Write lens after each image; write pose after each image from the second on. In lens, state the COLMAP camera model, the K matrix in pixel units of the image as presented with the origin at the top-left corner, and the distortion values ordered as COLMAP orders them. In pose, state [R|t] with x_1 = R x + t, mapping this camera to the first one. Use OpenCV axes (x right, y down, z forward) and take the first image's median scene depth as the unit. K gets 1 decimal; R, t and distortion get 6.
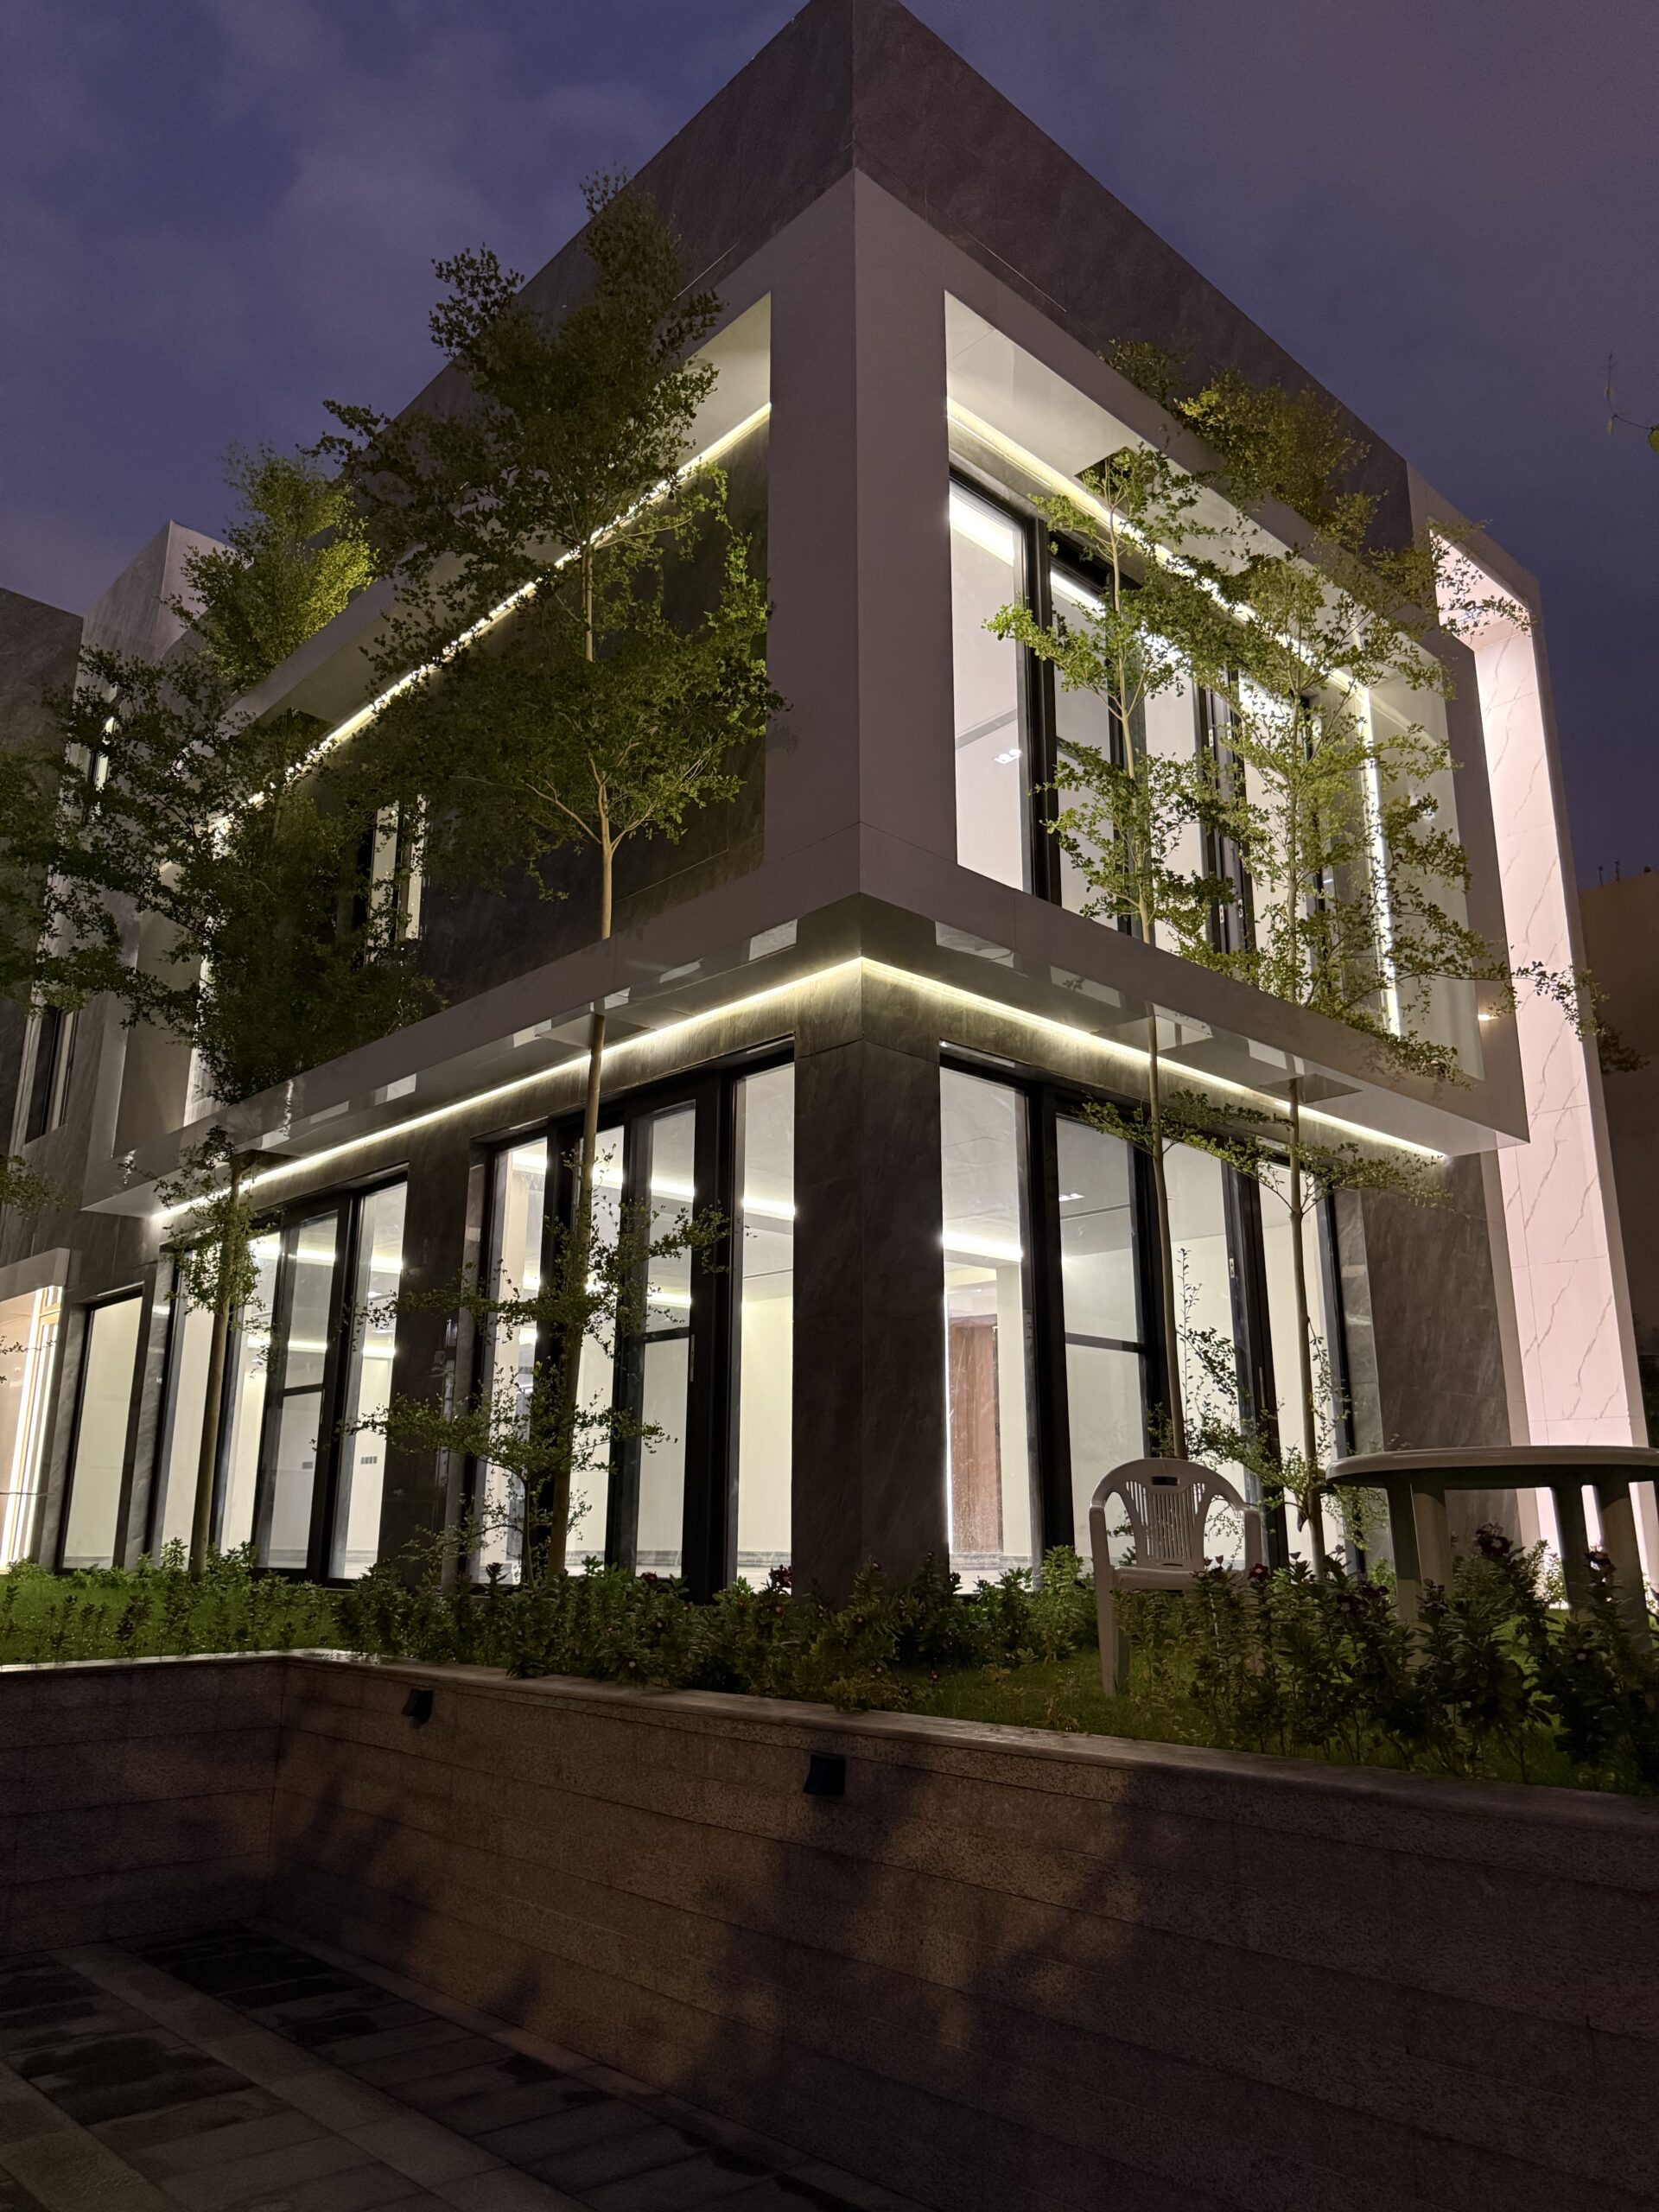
lens RADIAL K [[1572.2, 0, 852.2], [0, 1572.2, 1111.8], [0, 0, 1]] dist [0.051986, -0.059959]
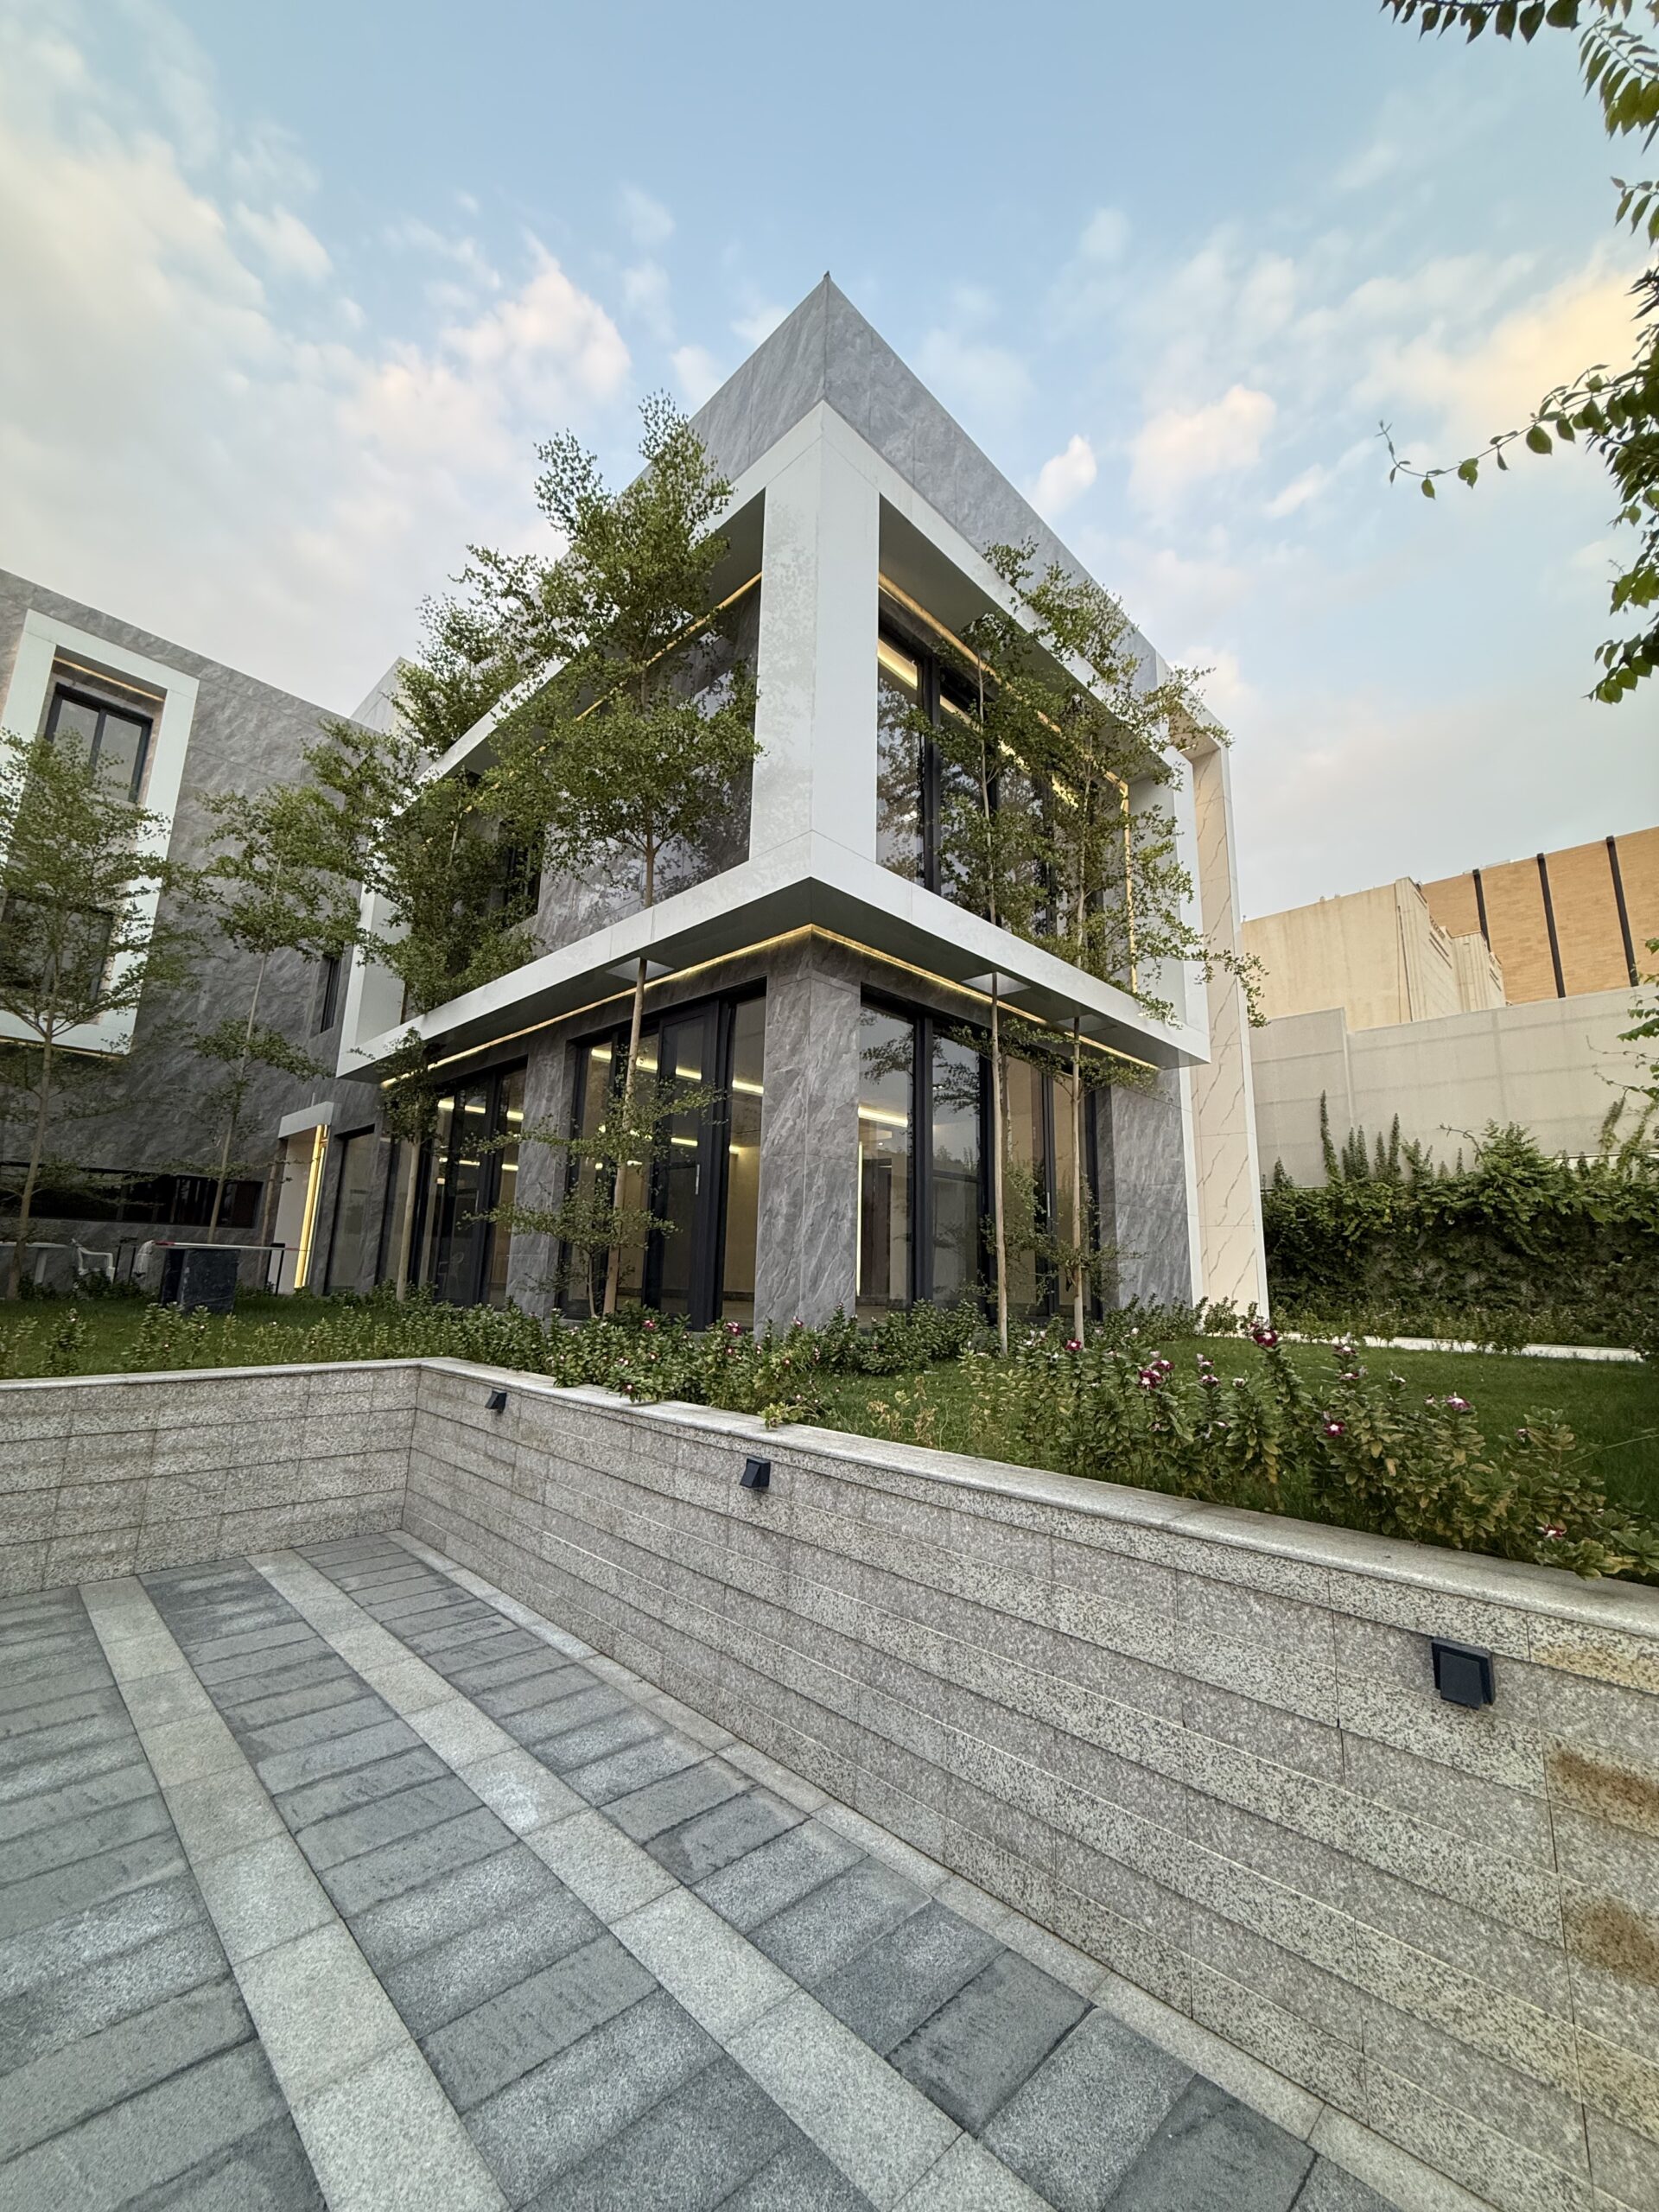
lens RADIAL K [[885.6, 0, 849.8], [0, 885.6, 1098.5], [0, 0, 1]] dist [-0.001232, 0.000448]
pose [[0.998661, 0.028947, 0.042885, 0.019336], [-0.031557, 0.997609, 0.061479, 0.028472], [-0.041003, -0.062750, 0.997187, 0.192038]]
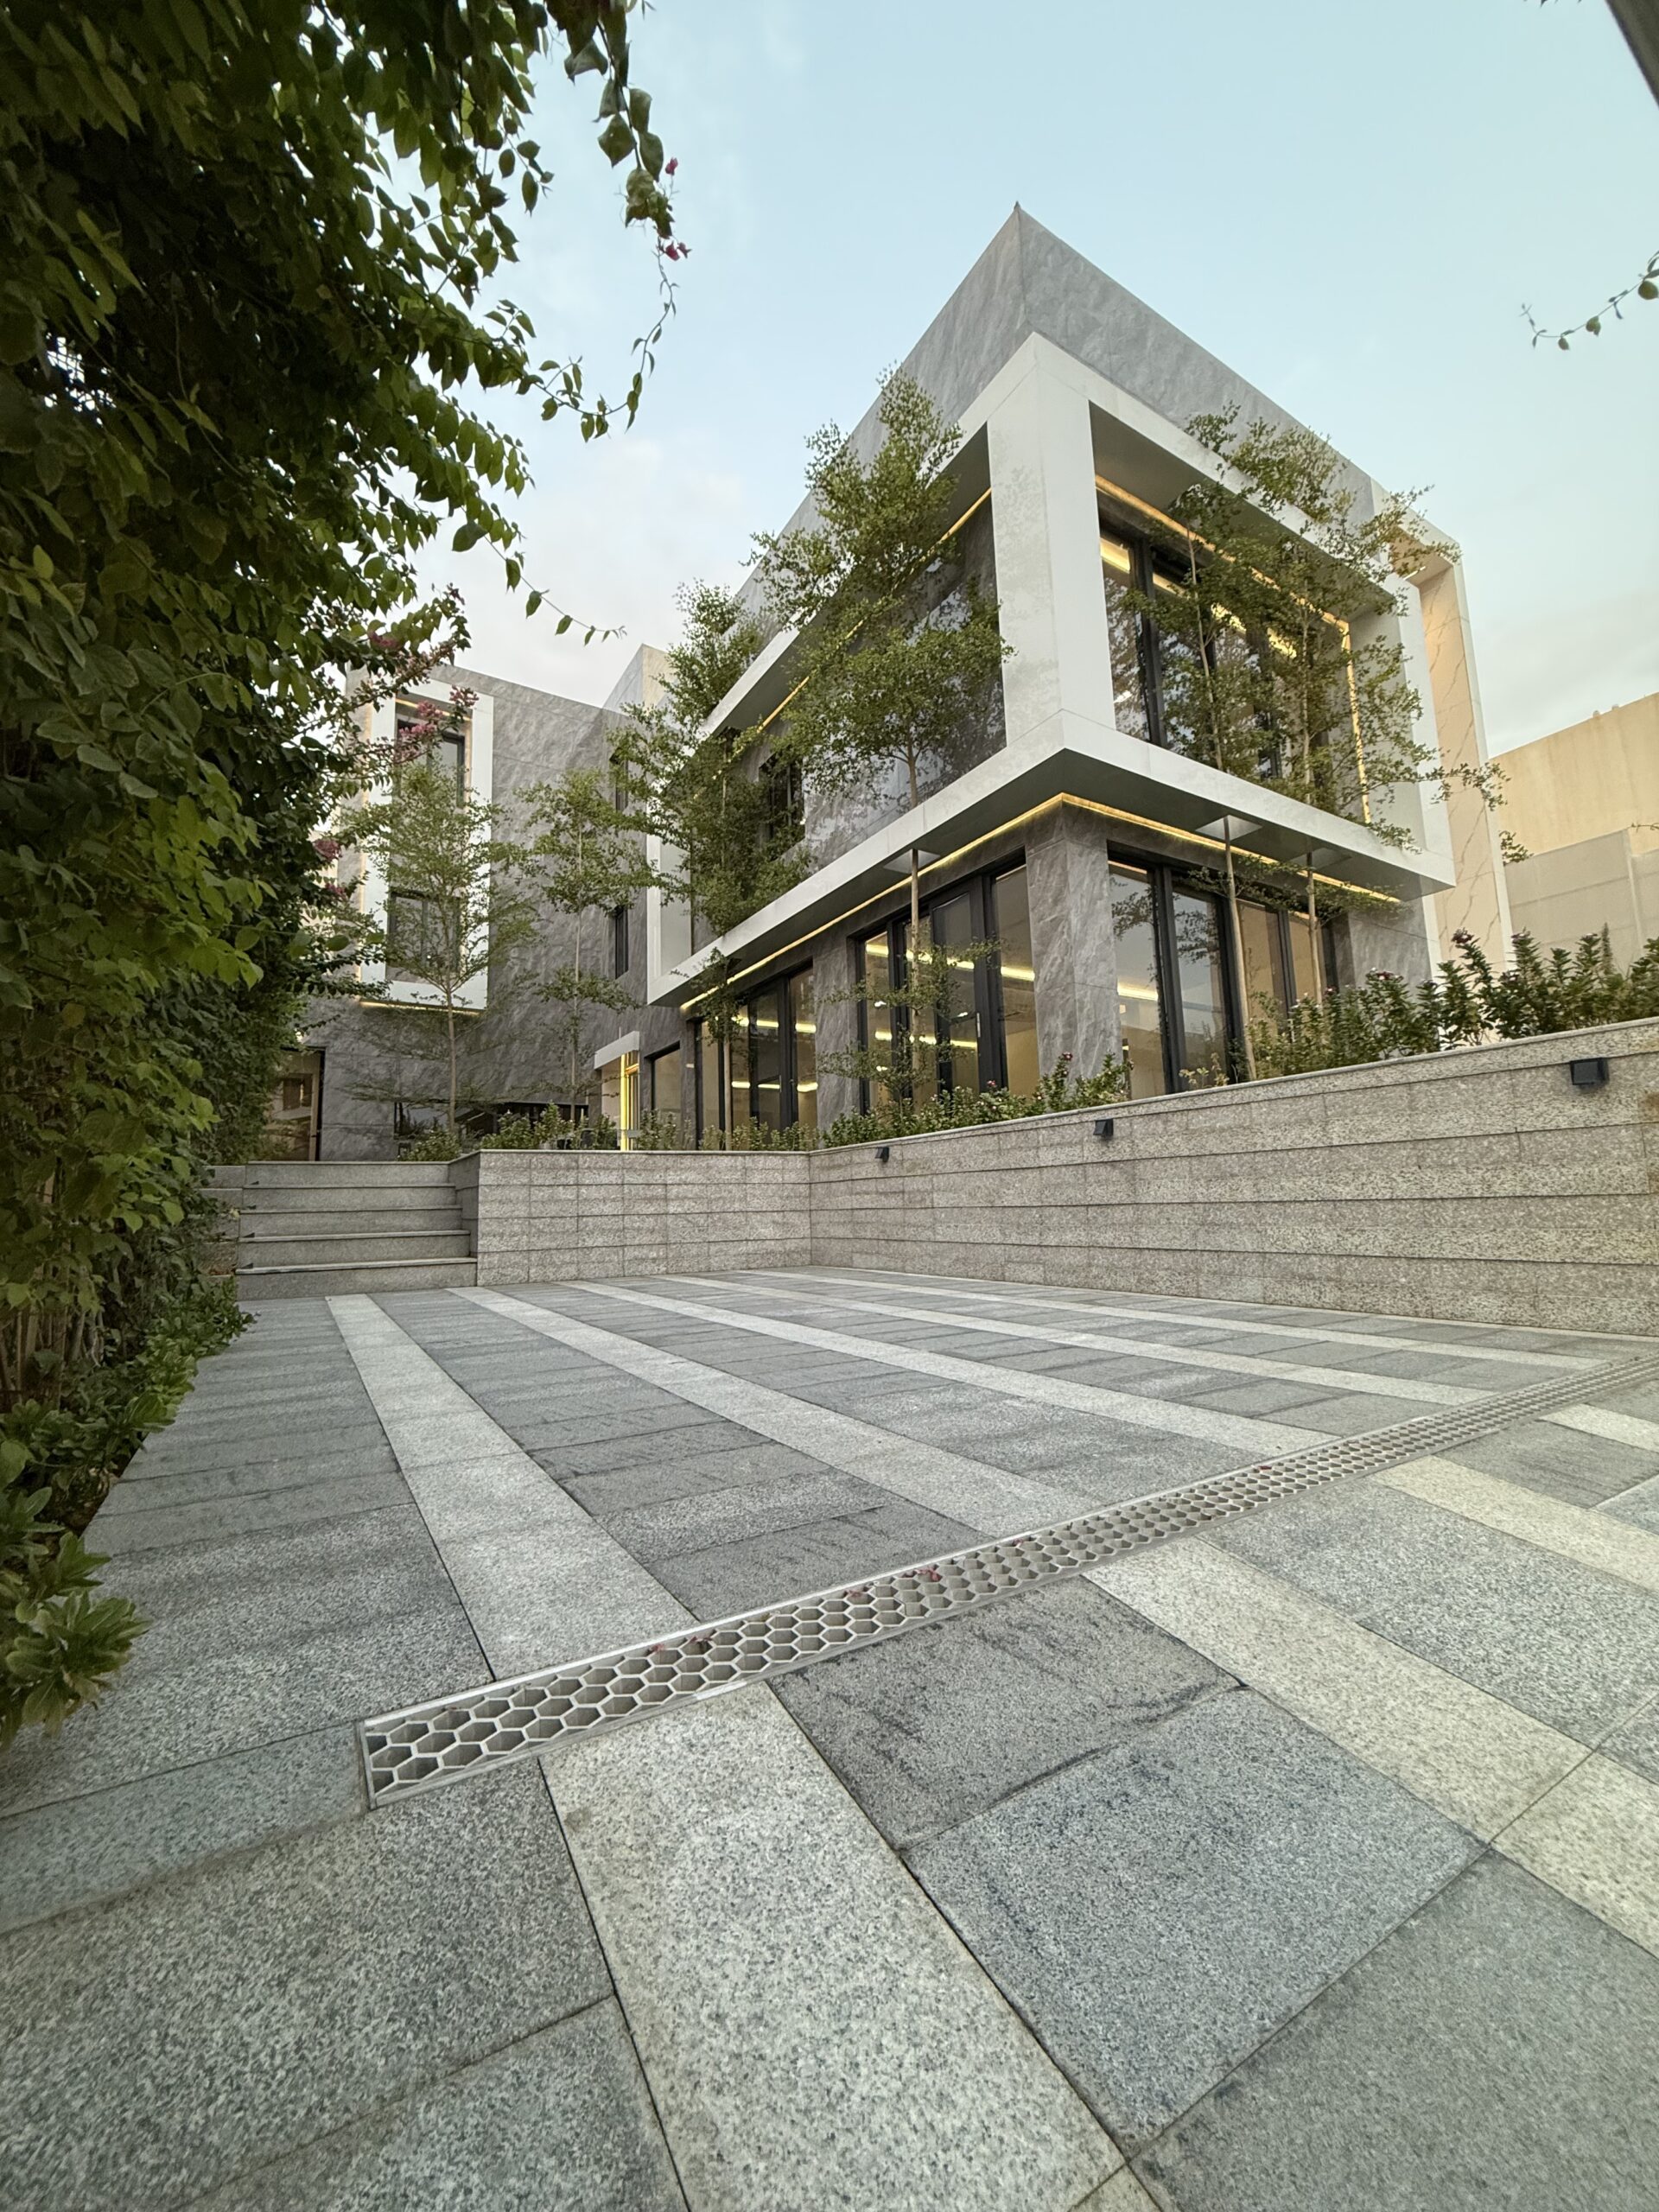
lens RADIAL K [[885.6, 0, 841.3], [0, 885.6, 1094.3], [0, 0, 1]] dist [-0.001232, 0.000448]
pose [[0.979188, -0.055701, -0.195164, -0.104869], [0.080908, 0.989021, 0.123662, 0.164992], [0.186133, -0.136878, 0.972943, -0.176499]]
